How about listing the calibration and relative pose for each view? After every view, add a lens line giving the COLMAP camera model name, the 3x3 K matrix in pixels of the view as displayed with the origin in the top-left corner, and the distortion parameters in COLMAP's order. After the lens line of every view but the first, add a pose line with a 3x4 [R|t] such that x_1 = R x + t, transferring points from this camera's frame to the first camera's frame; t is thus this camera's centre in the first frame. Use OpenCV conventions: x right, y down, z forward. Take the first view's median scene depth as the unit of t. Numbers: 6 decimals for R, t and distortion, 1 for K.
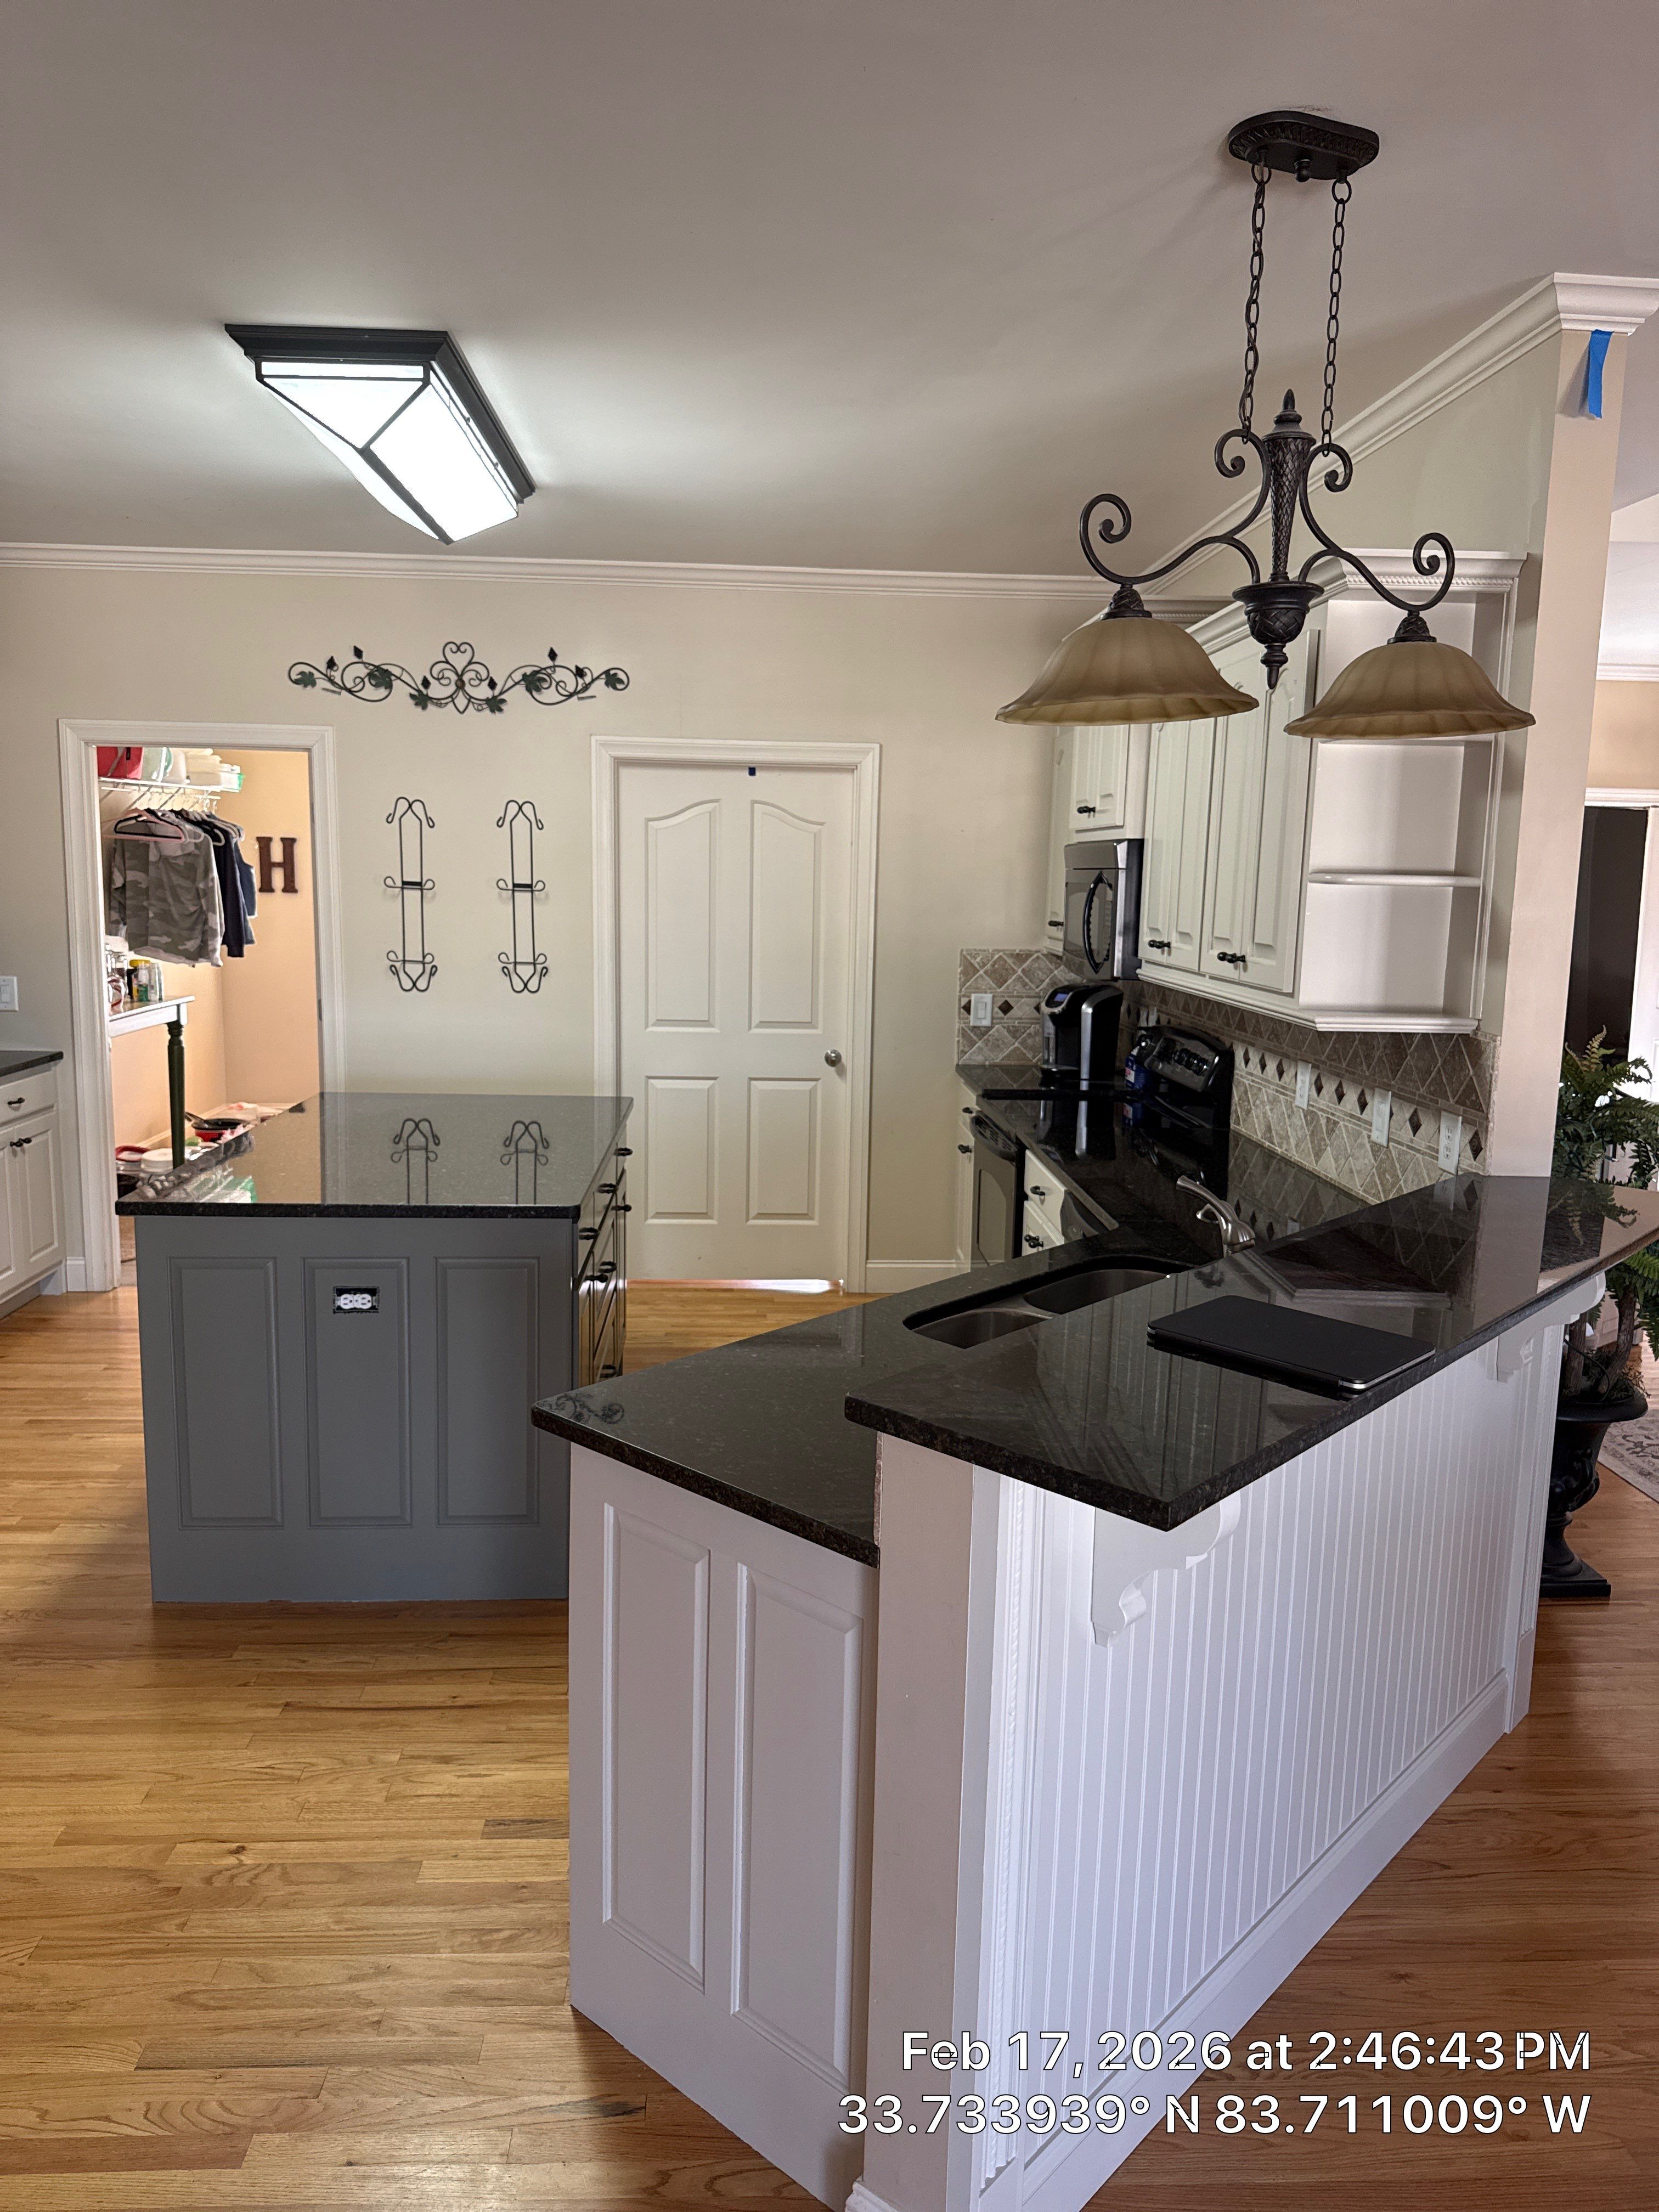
lens RADIAL K [[1554.6, 0, 820.9], [0, 1554.6, 1104.0], [0, 0, 1]] dist [0.059771, -0.069991]
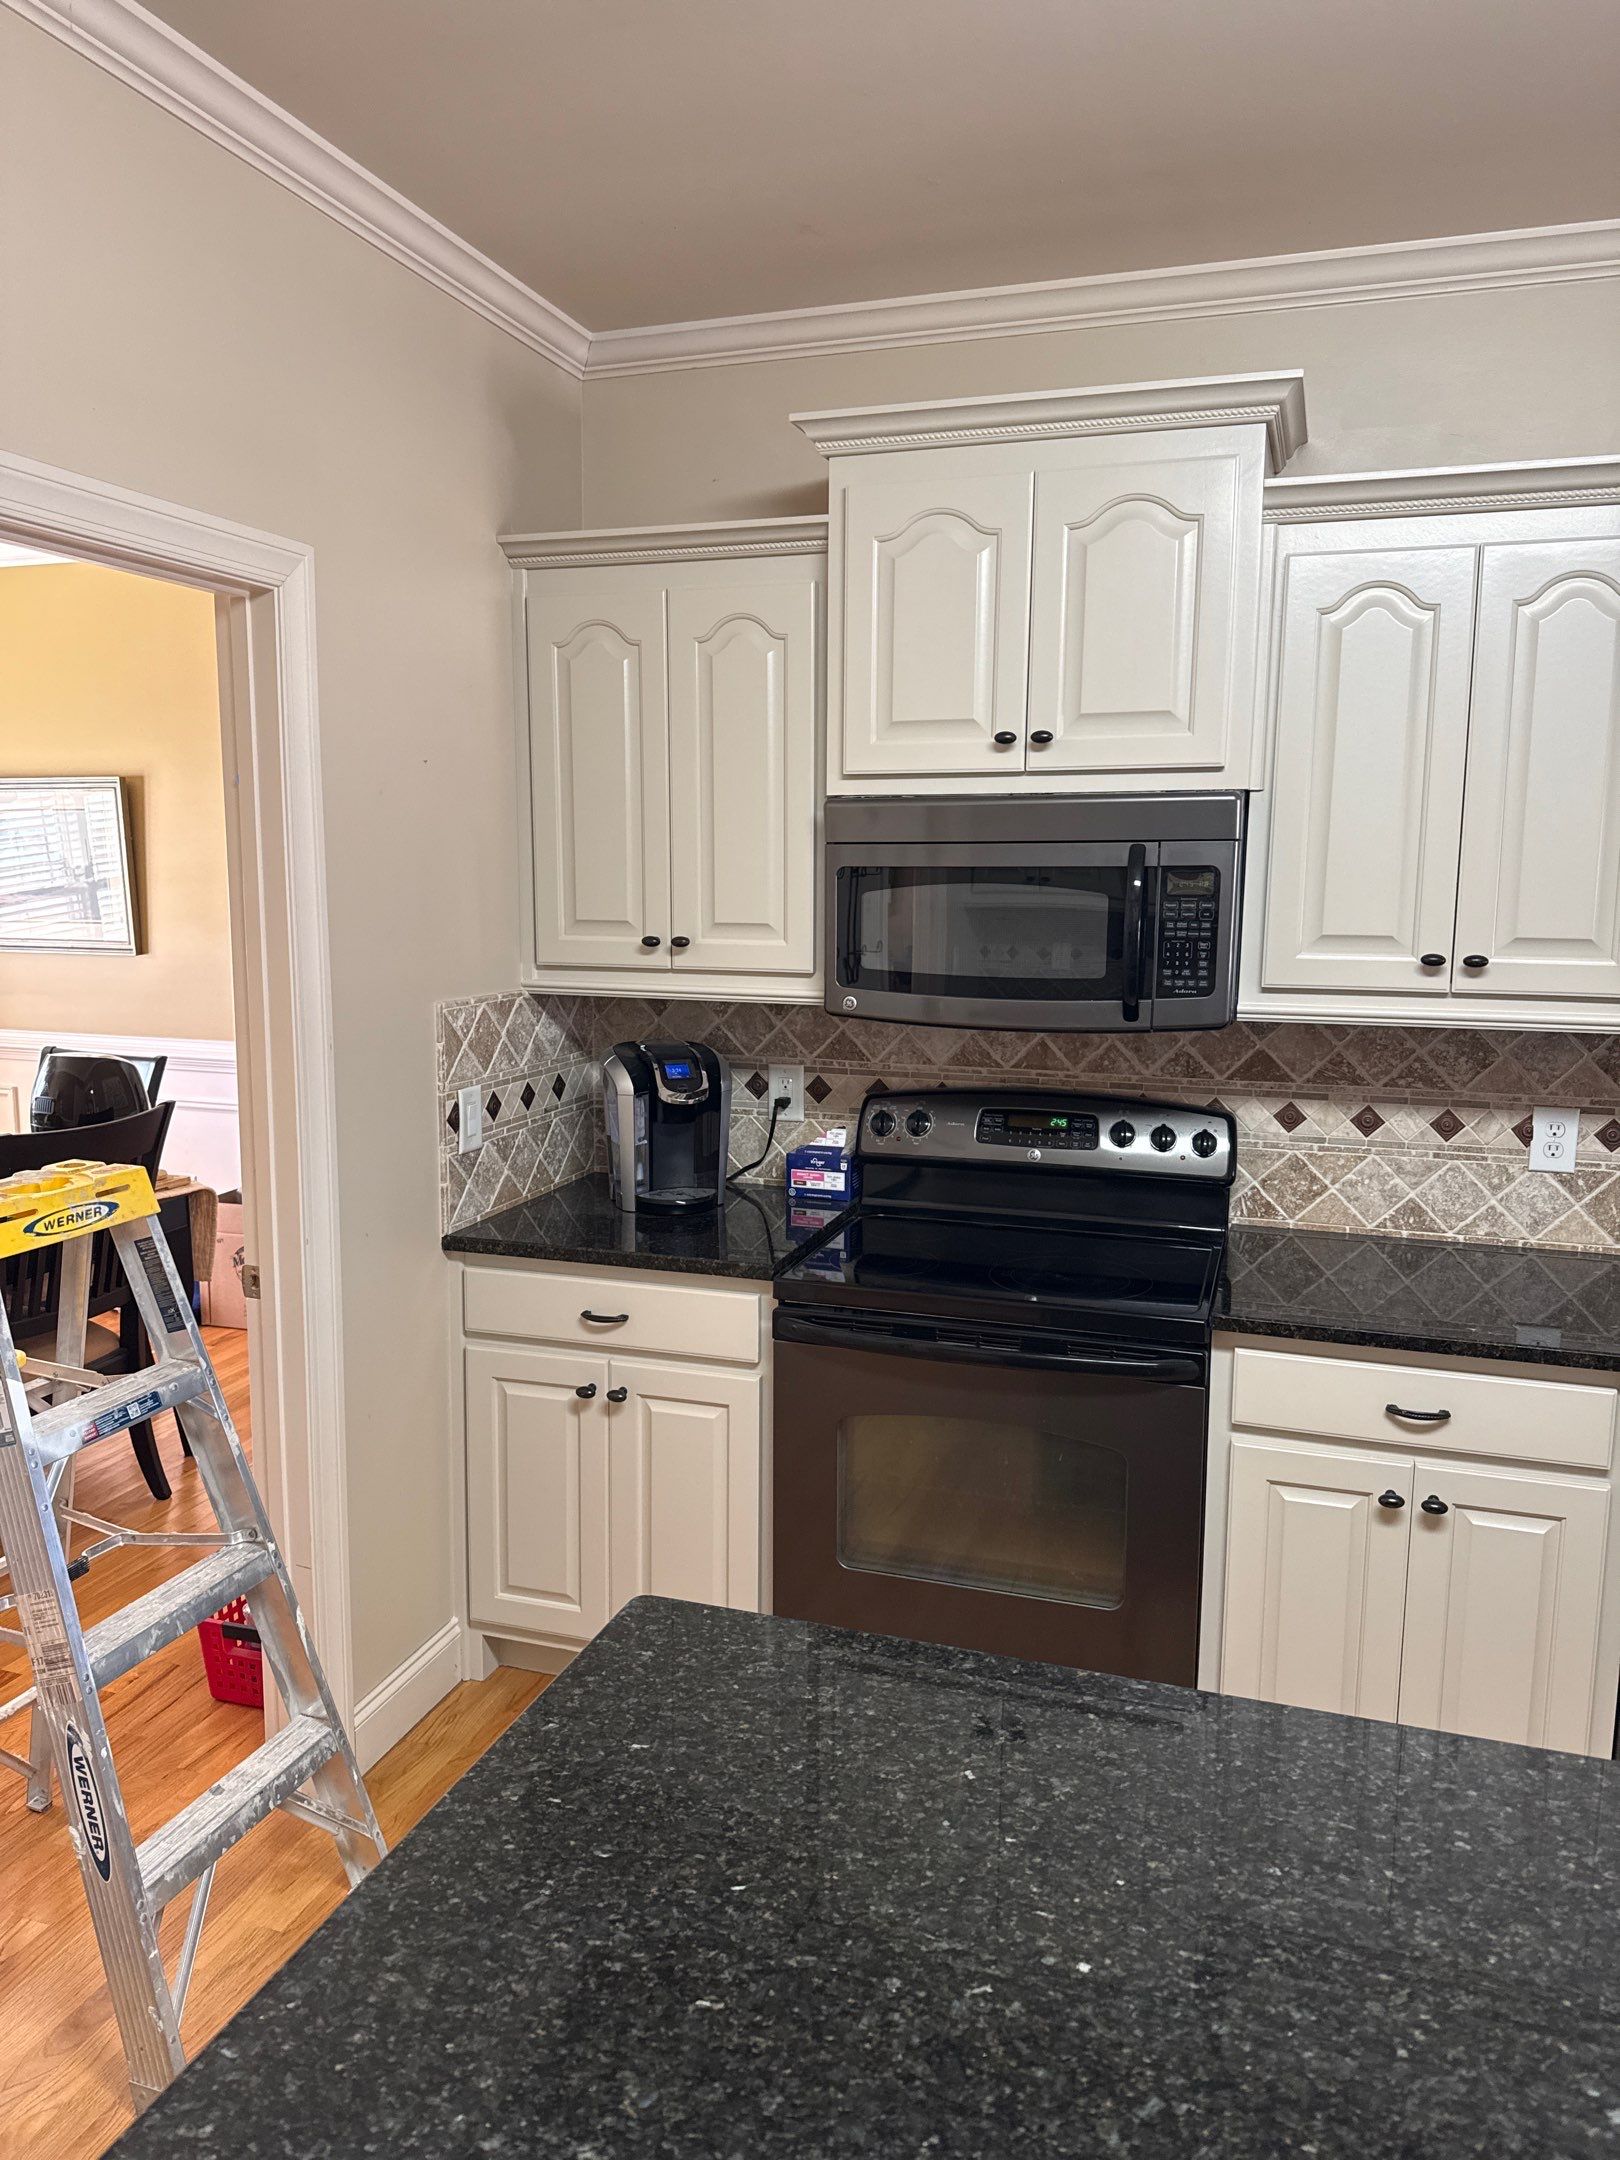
lens RADIAL K [[1518.1, 0, 812.5], [0, 1518.1, 1080.6], [0, 0, 1]] dist [0.059771, -0.069991]
pose [[0.363766, -0.153558, 0.918746, -0.485865], [0.142991, 0.983833, 0.107821, -0.172959], [-0.920450, 0.092151, 0.379843, 1.102055]]
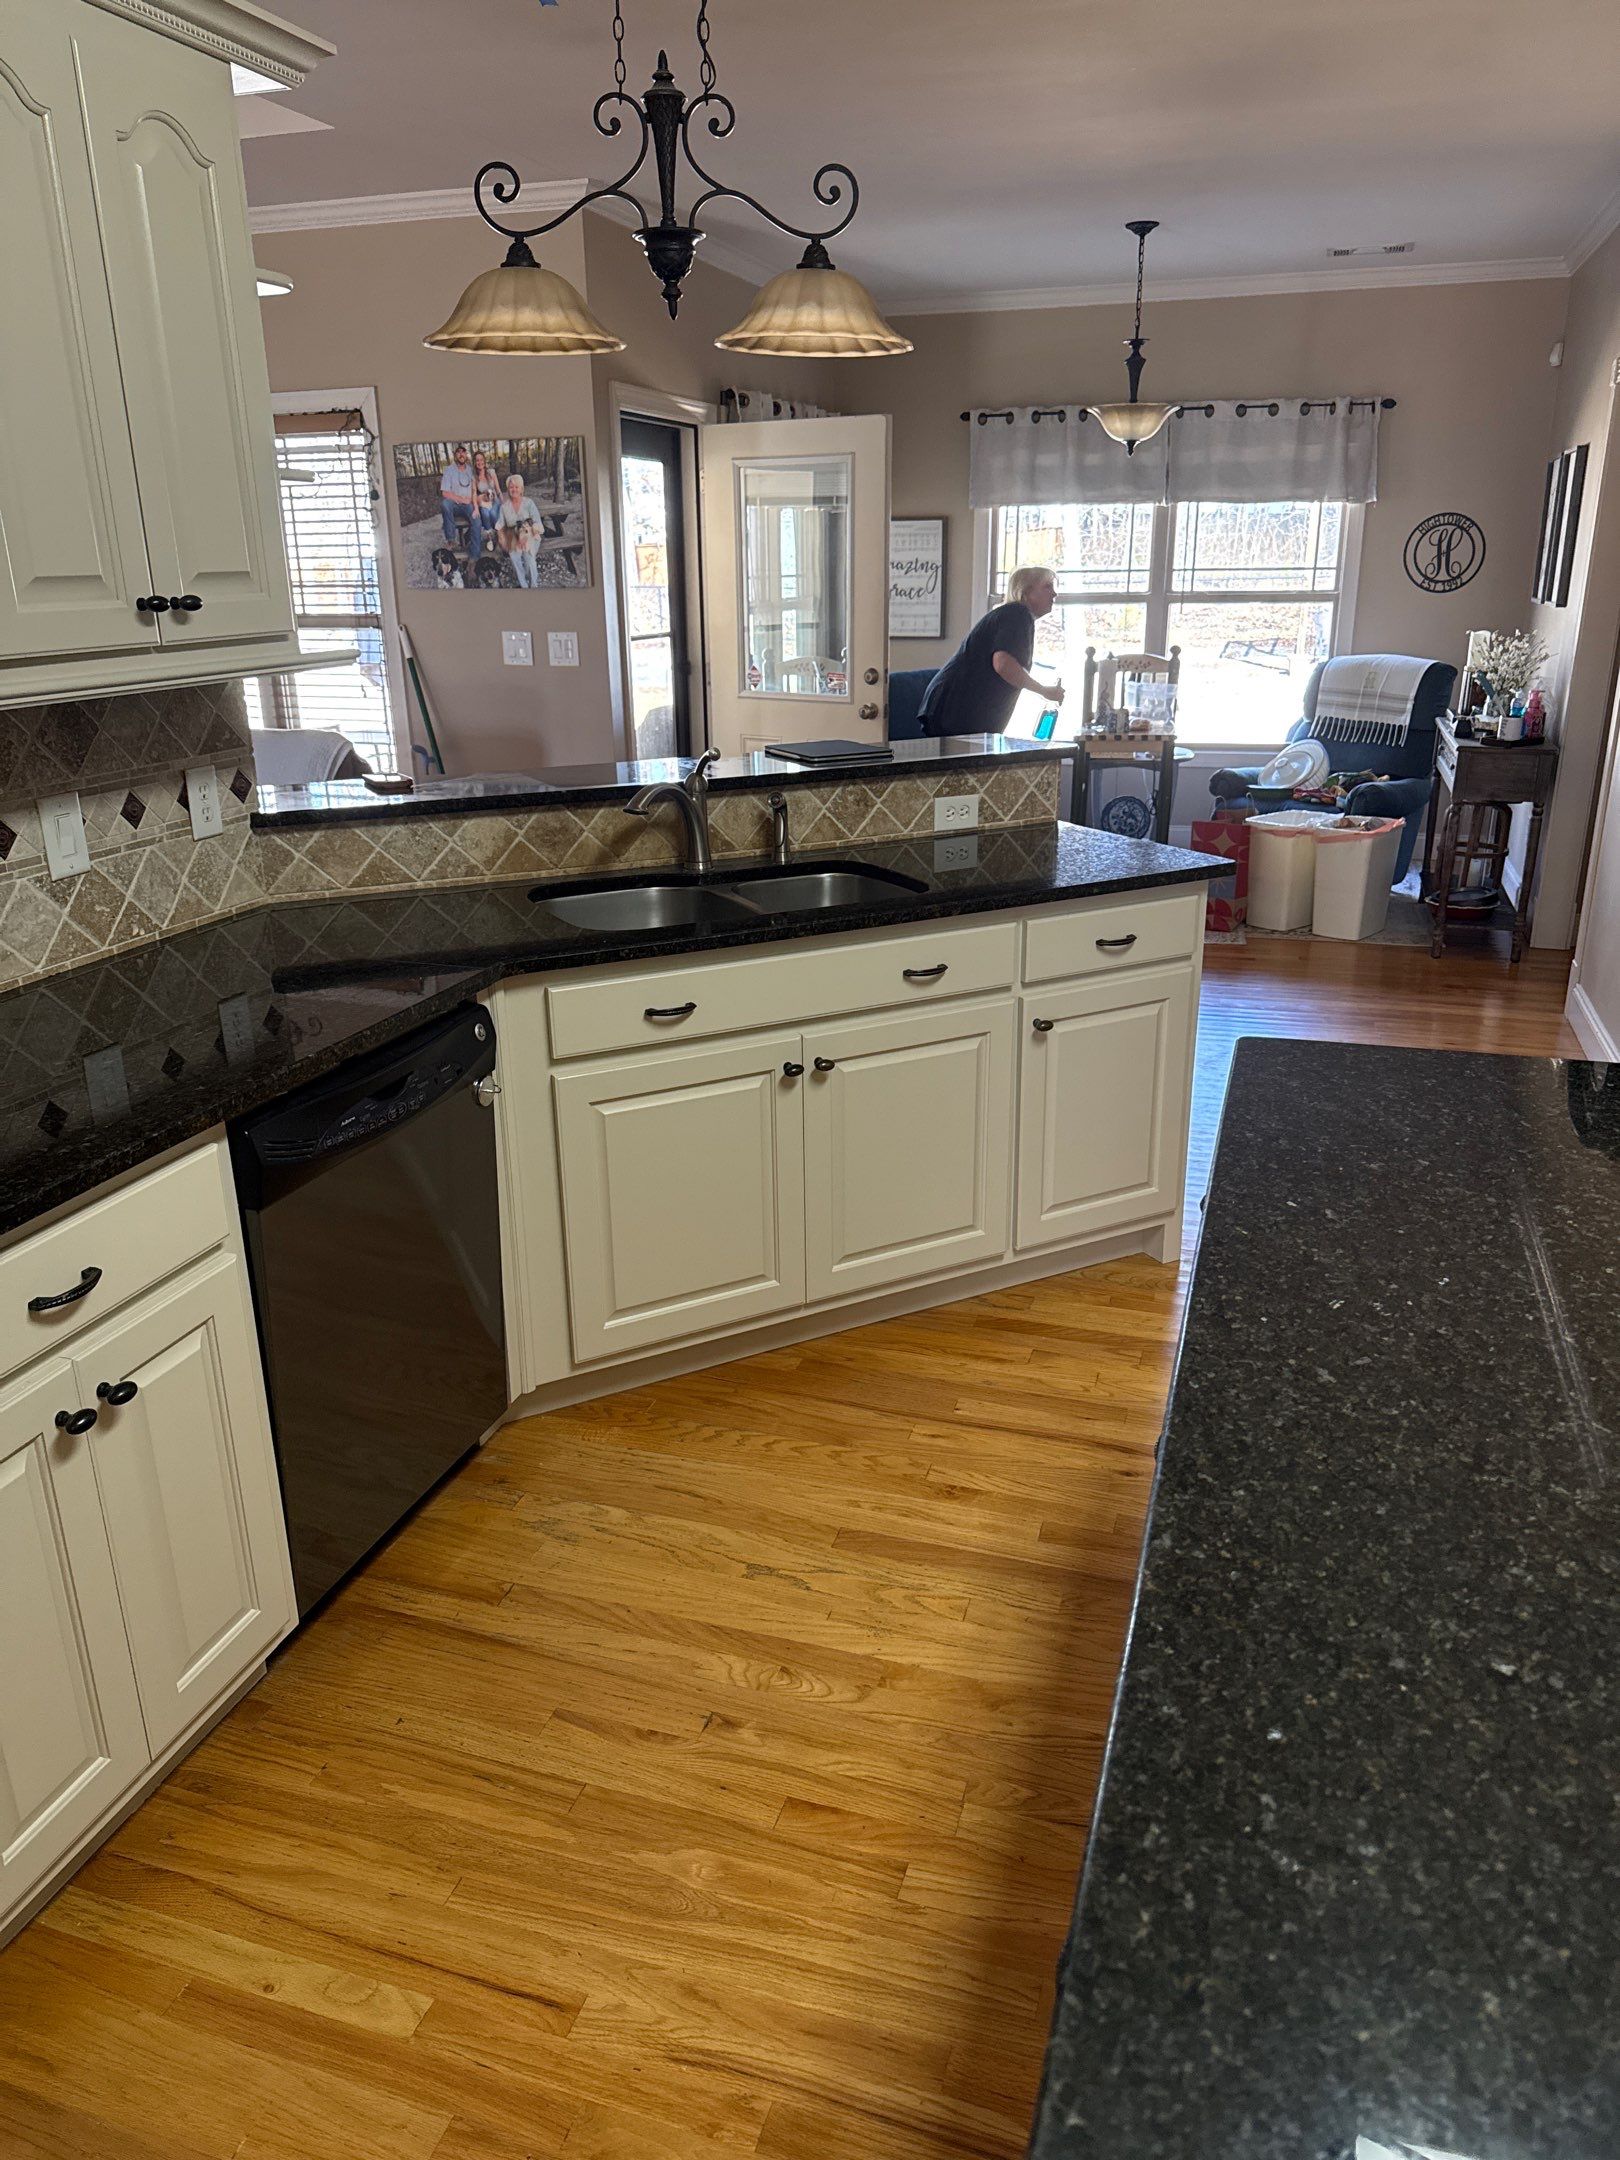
lens RADIAL K [[1518.1, 0, 818.8], [0, 1518.1, 1079.7], [0, 0, 1]] dist [0.059771, -0.069991]
pose [[-0.936130, -0.124124, 0.329020, -0.178038], [0.045968, 0.884412, 0.464437, -0.182466], [-0.348637, 0.449898, -0.822219, 1.382701]]
